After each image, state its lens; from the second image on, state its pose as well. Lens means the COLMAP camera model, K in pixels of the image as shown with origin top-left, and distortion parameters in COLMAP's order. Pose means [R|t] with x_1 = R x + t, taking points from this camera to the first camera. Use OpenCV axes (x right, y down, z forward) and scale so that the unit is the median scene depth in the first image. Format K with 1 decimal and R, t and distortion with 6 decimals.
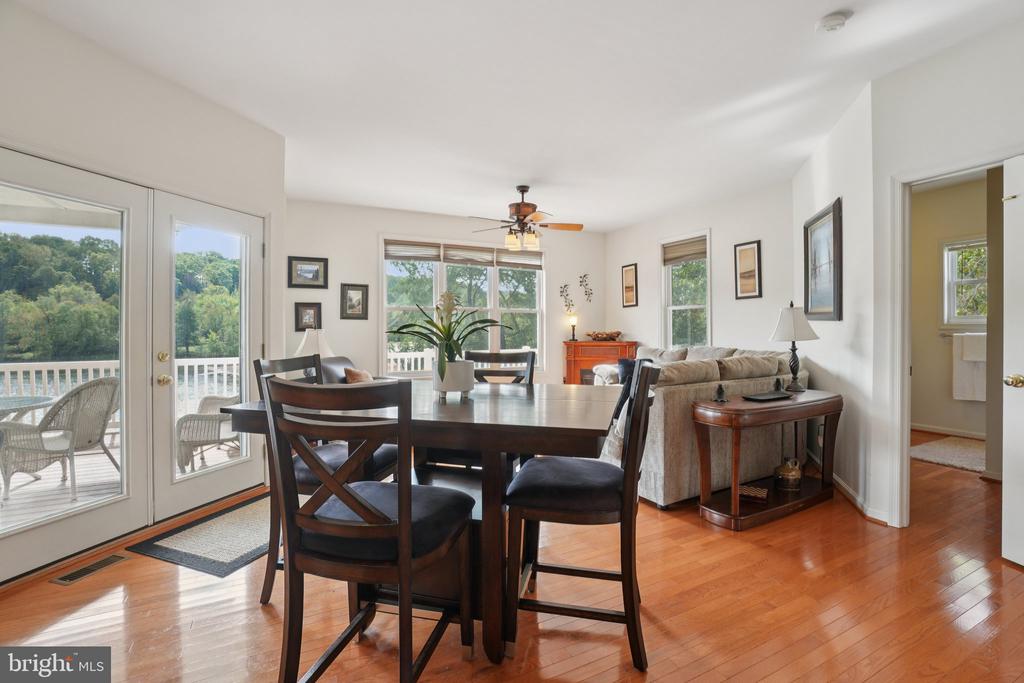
lens RADIAL K [[462.3, 0, 519.4], [0, 462.3, 335.7], [0, 0, 1]] dist [-0.049153, 0.013829]
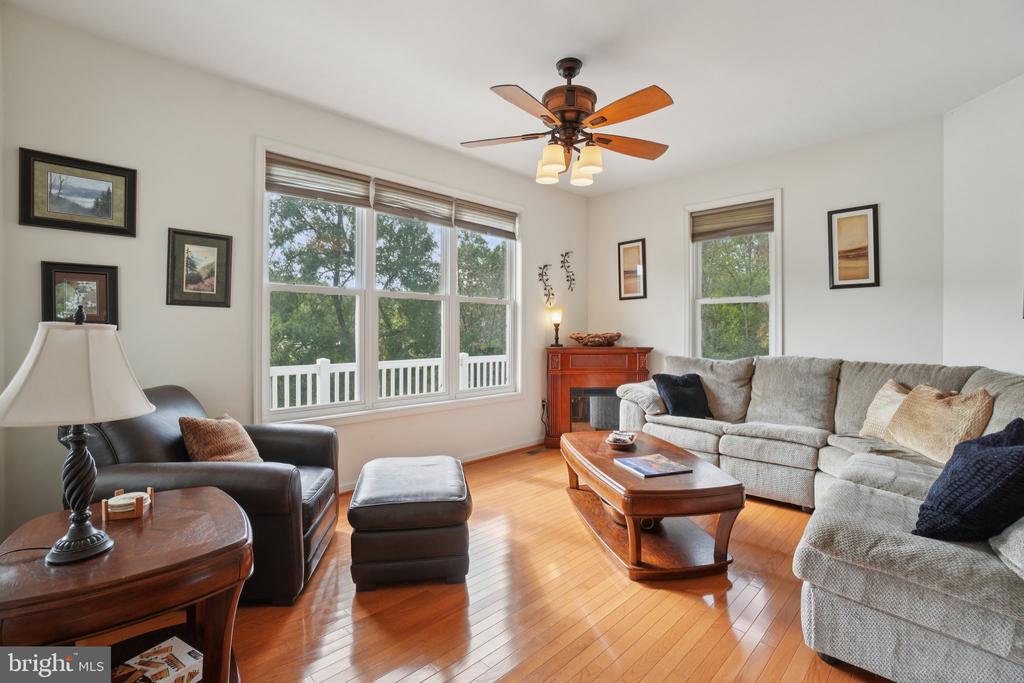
lens RADIAL K [[462.3, 0, 513.2], [0, 462.3, 335.2], [0, 0, 1]] dist [-0.049153, 0.013829]
pose [[0.954373, 0.003411, 0.298598, -0.185500], [-0.003137, 0.999994, -0.001399, -0.005218], [-0.298601, 0.000398, 0.954378, 0.445911]]
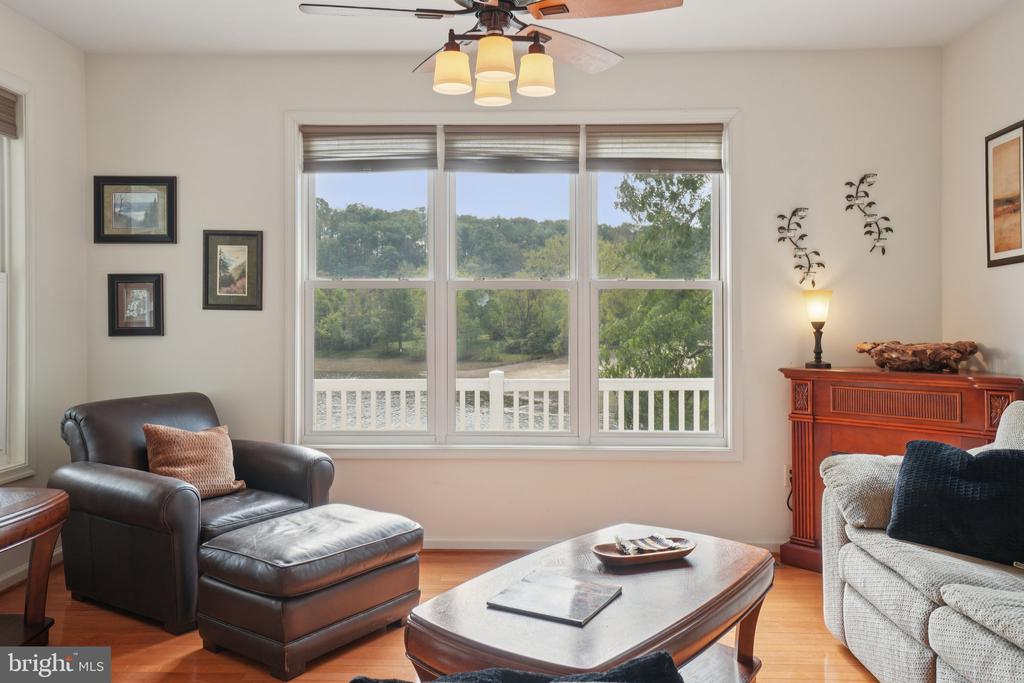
lens RADIAL K [[773.3, 0, 516.6], [0, 773.3, 322.1], [0, 0, 1]] dist [0.041707, -0.004312]
pose [[0.878525, 0.005134, -0.477670, 0.243891], [-0.009224, 0.999938, -0.006216, -0.020832], [0.477608, 0.009867, 0.878518, 0.460053]]
